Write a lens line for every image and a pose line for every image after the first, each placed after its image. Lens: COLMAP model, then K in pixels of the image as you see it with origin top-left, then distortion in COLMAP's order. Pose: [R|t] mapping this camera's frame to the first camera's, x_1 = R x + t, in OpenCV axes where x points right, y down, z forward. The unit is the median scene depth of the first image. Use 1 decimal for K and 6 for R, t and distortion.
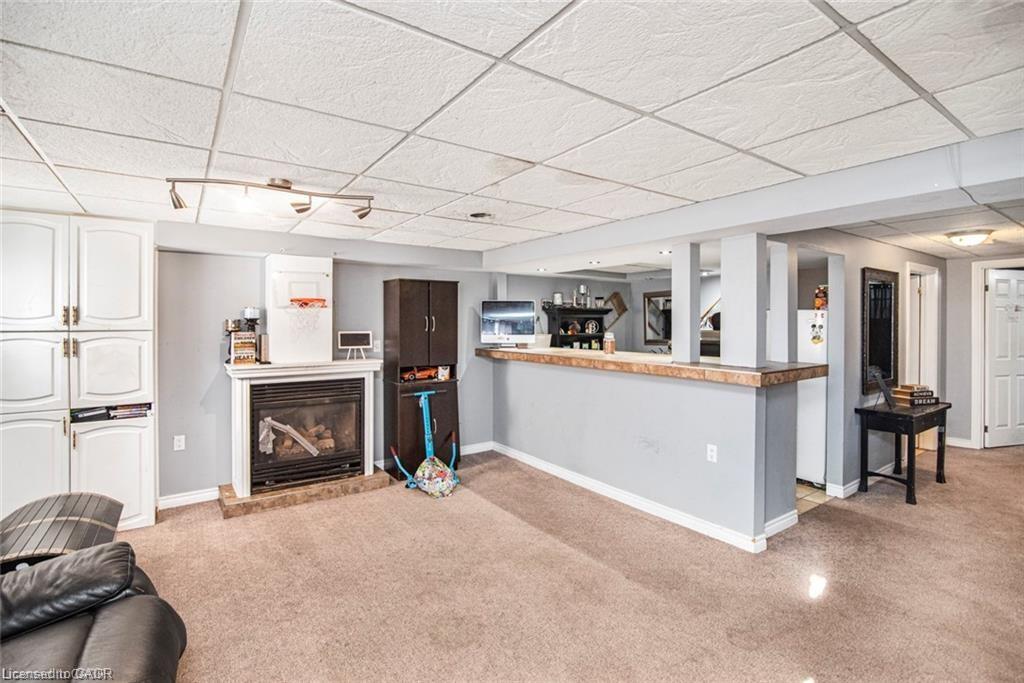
lens RADIAL K [[480.6, 0, 509.9], [0, 480.6, 326.6], [0, 0, 1]] dist [-0.015653, 0.000374]
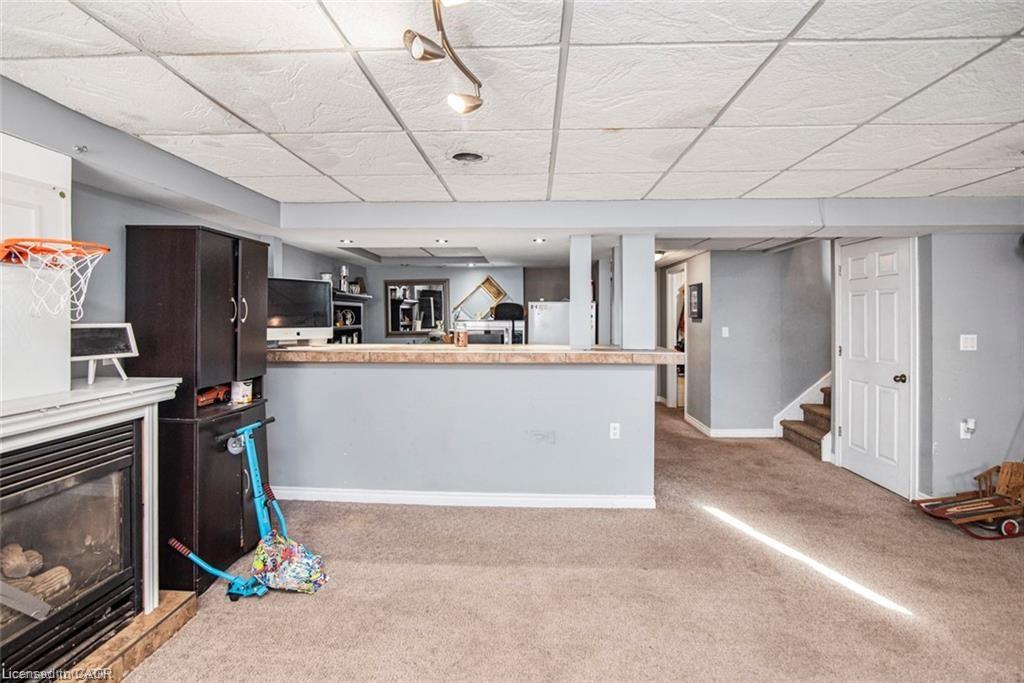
lens RADIAL K [[488.1, 0, 511.0], [0, 488.1, 317.1], [0, 0, 1]] dist [-0.019170, 0.000298]
pose [[0.610343, 0.001168, 0.792136, -0.478420], [0.003922, 0.999982, -0.004496, 0.007706], [-0.792127, 0.005851, 0.610328, 0.407531]]
